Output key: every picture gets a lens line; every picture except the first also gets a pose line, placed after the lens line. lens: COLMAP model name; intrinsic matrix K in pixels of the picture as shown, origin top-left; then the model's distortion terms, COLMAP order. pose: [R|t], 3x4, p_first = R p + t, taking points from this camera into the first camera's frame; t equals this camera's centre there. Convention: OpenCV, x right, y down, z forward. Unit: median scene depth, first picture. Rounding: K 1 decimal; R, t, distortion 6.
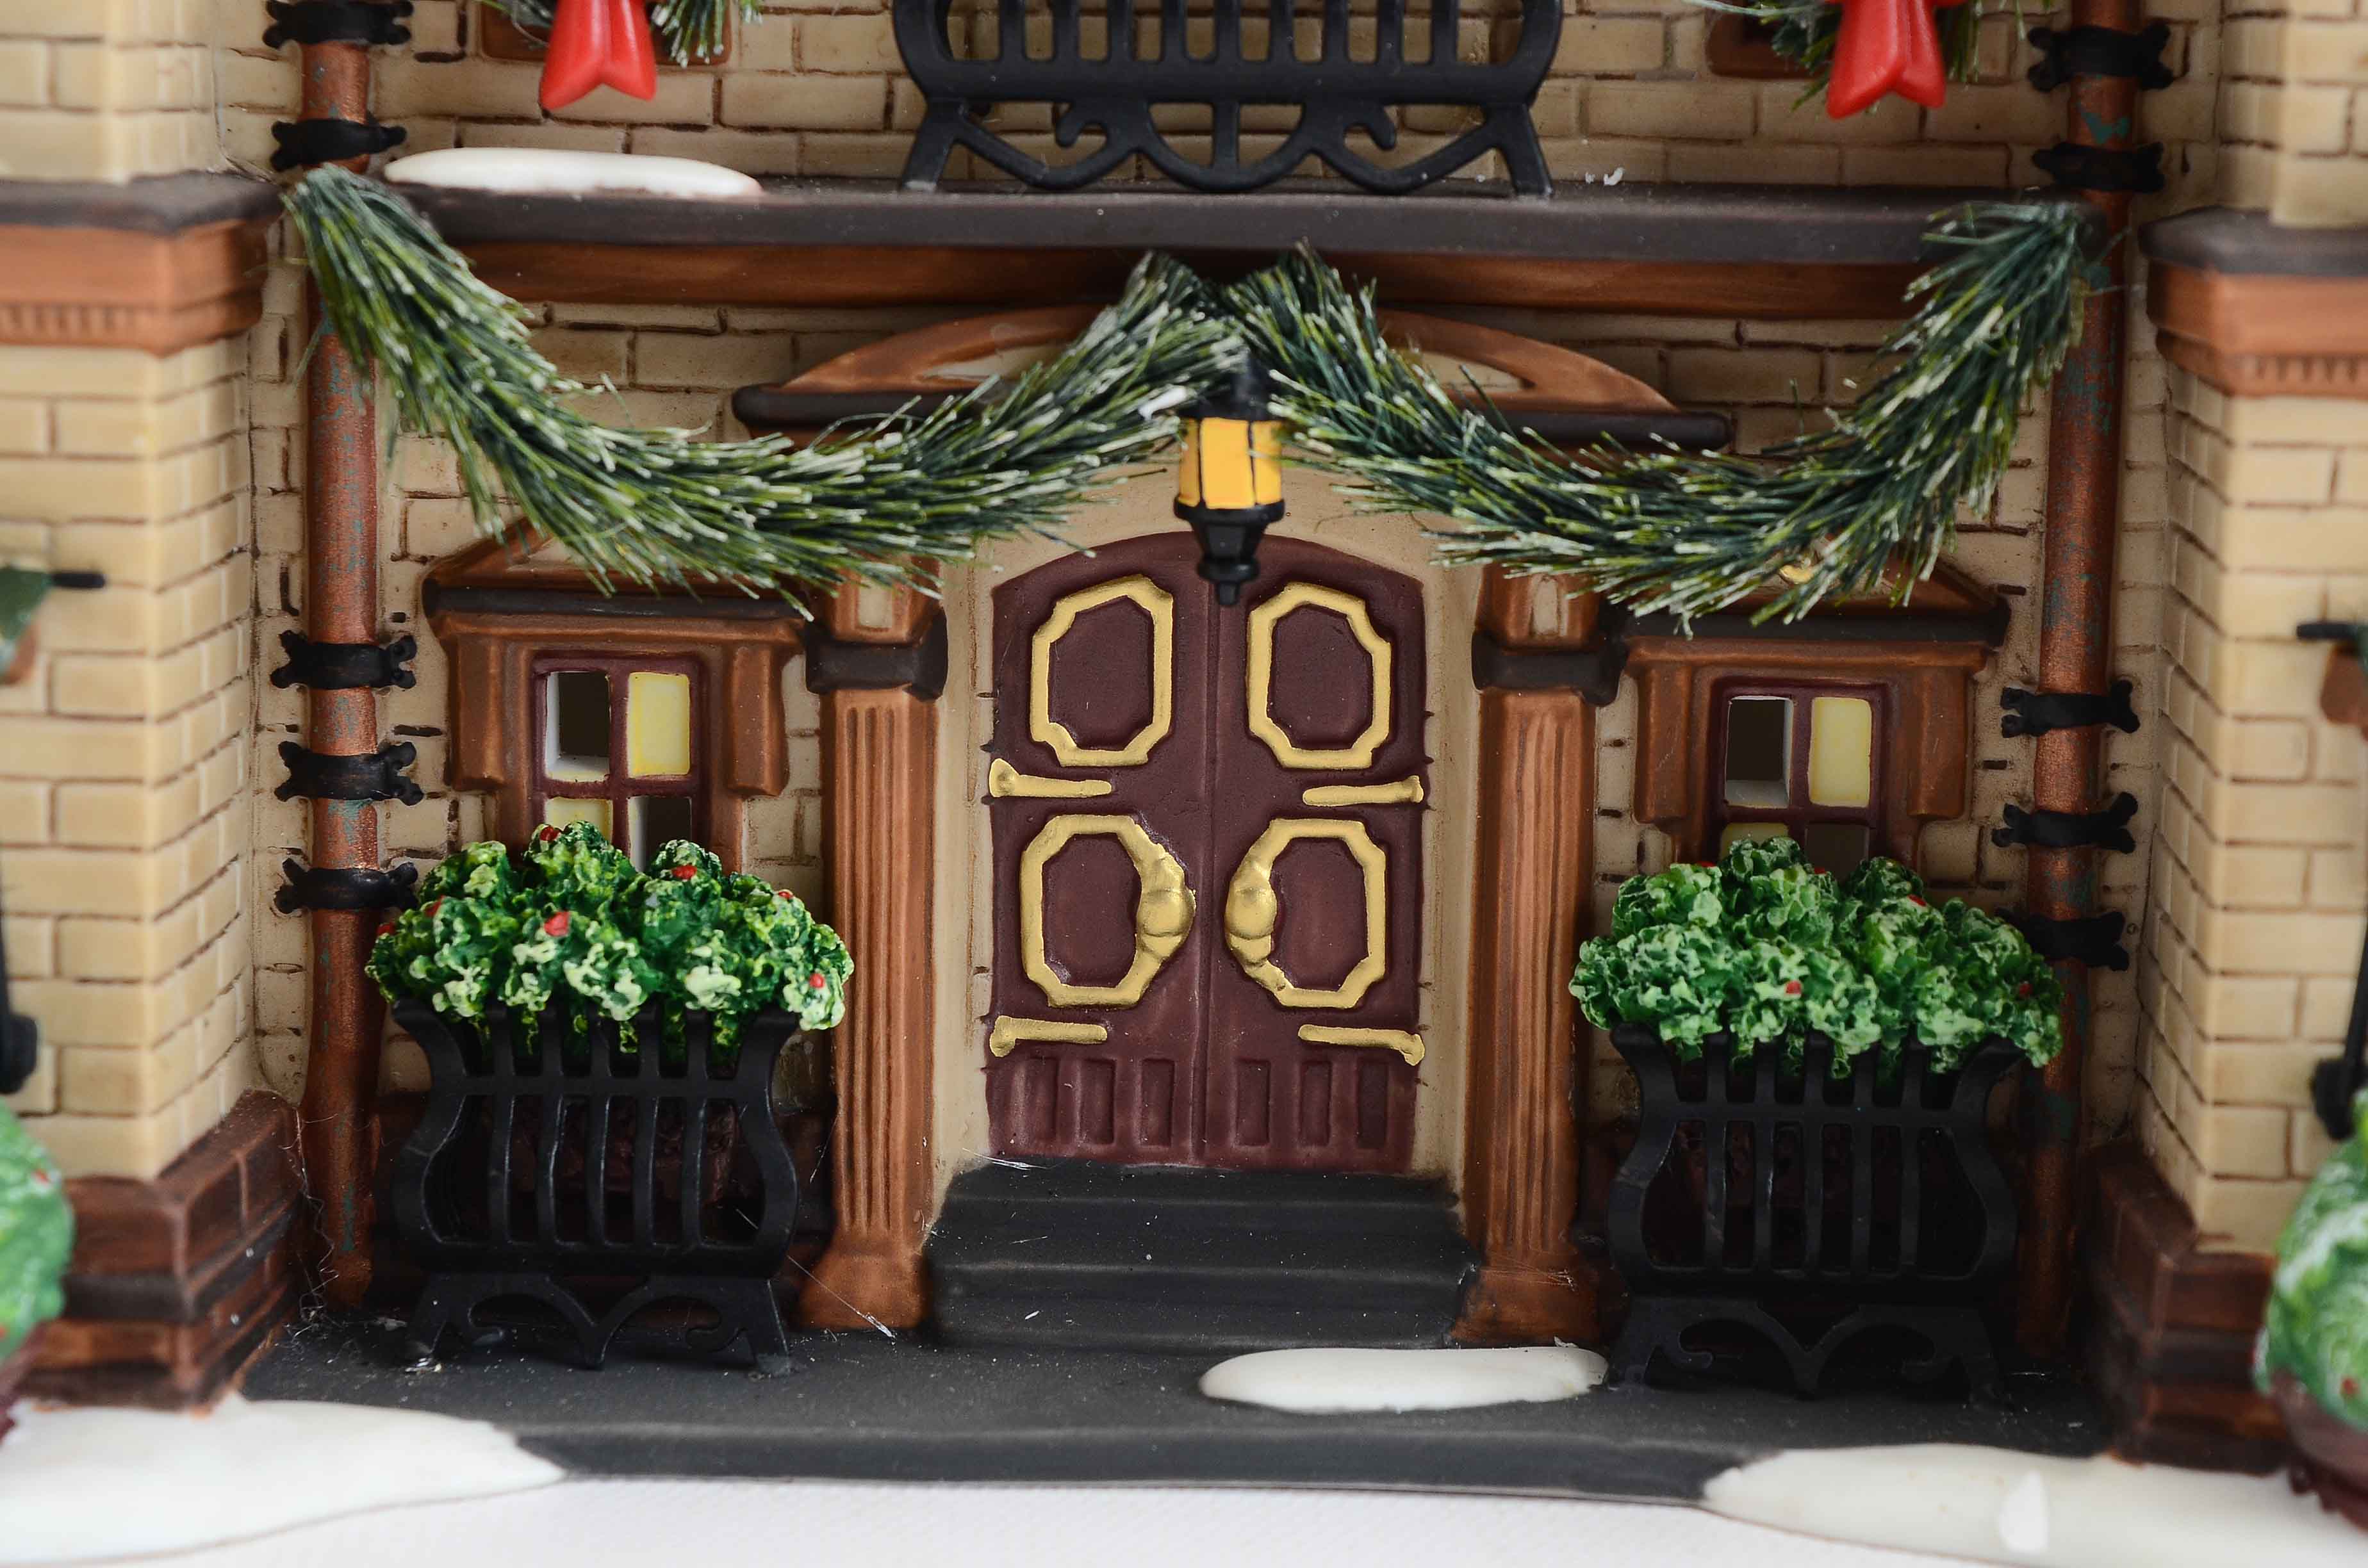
lens RADIAL K [[5195.1, 0, 1184.0], [0, 5195.1, 784.0], [0, 0, 1]] dist [0.082574, 0.426057]
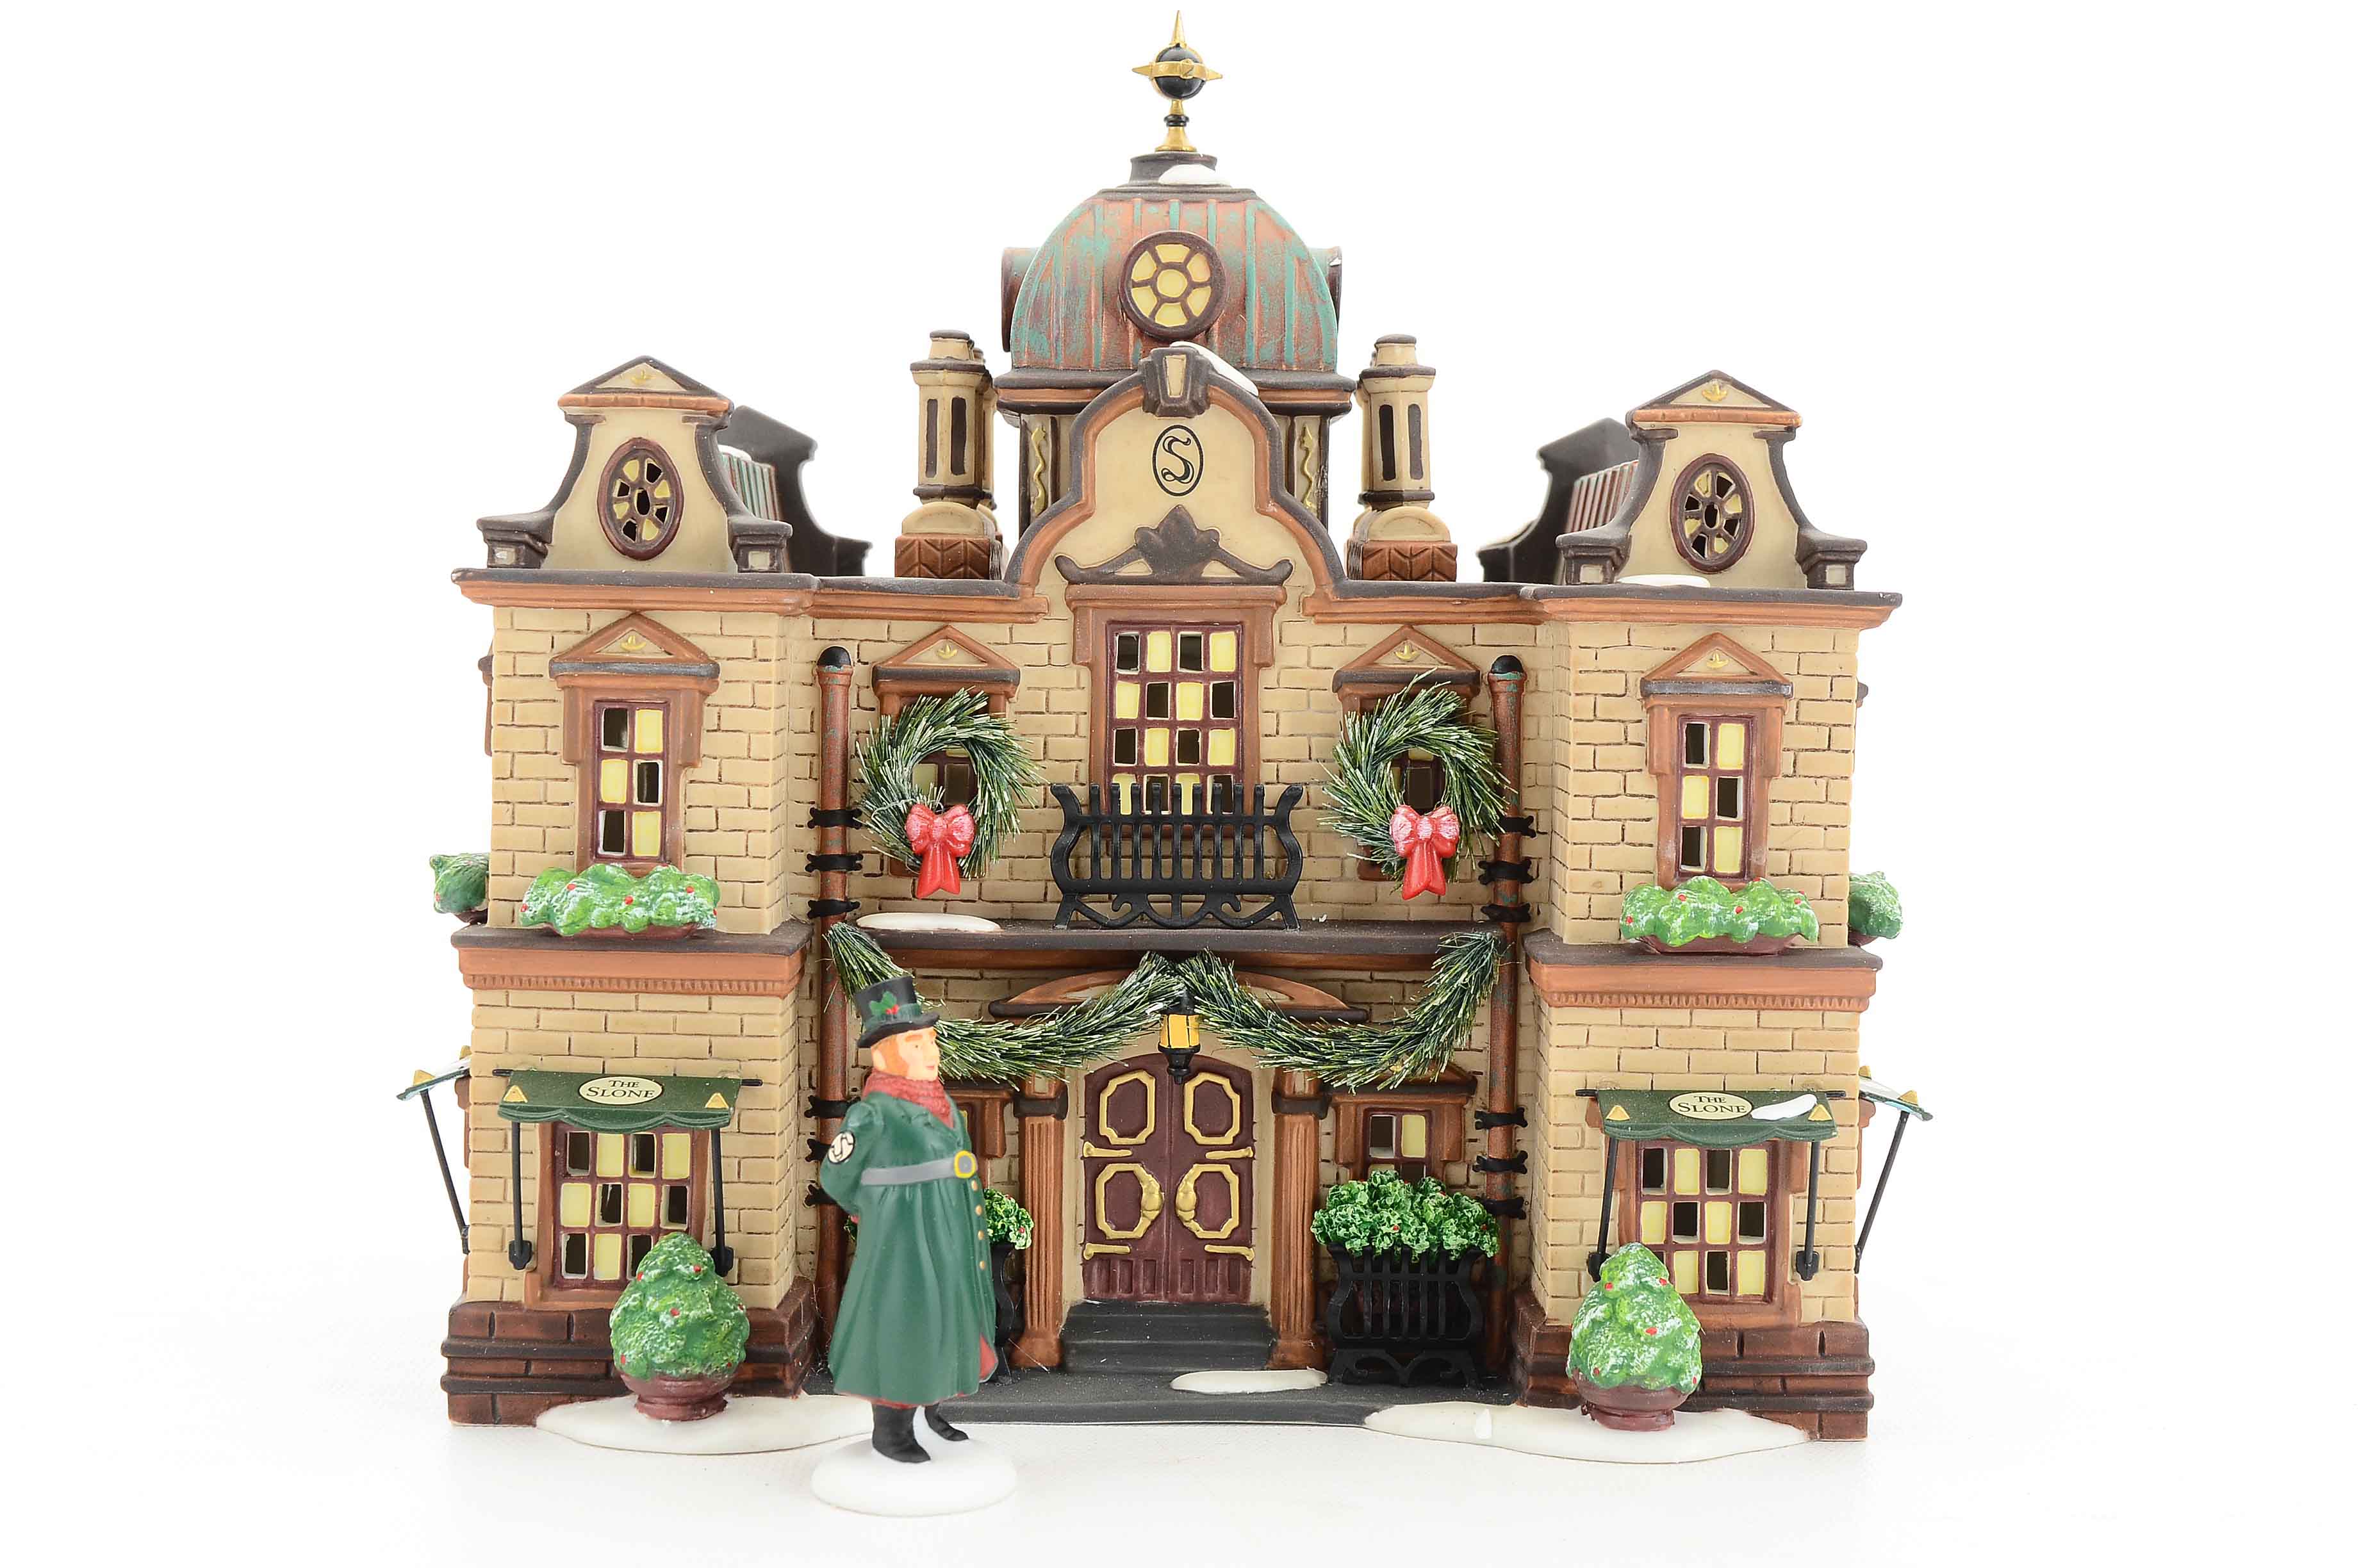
lens RADIAL K [[3534.1, 0, 1184.0], [0, 3534.1, 784.0], [0, 0, 1]] dist [-0.003314, 0.010378]
pose [[0.999184, -0.007702, 0.039637, -0.057433], [0.011125, 0.996157, -0.086881, -0.029681], [-0.038815, 0.087252, 0.995430, -0.774903]]
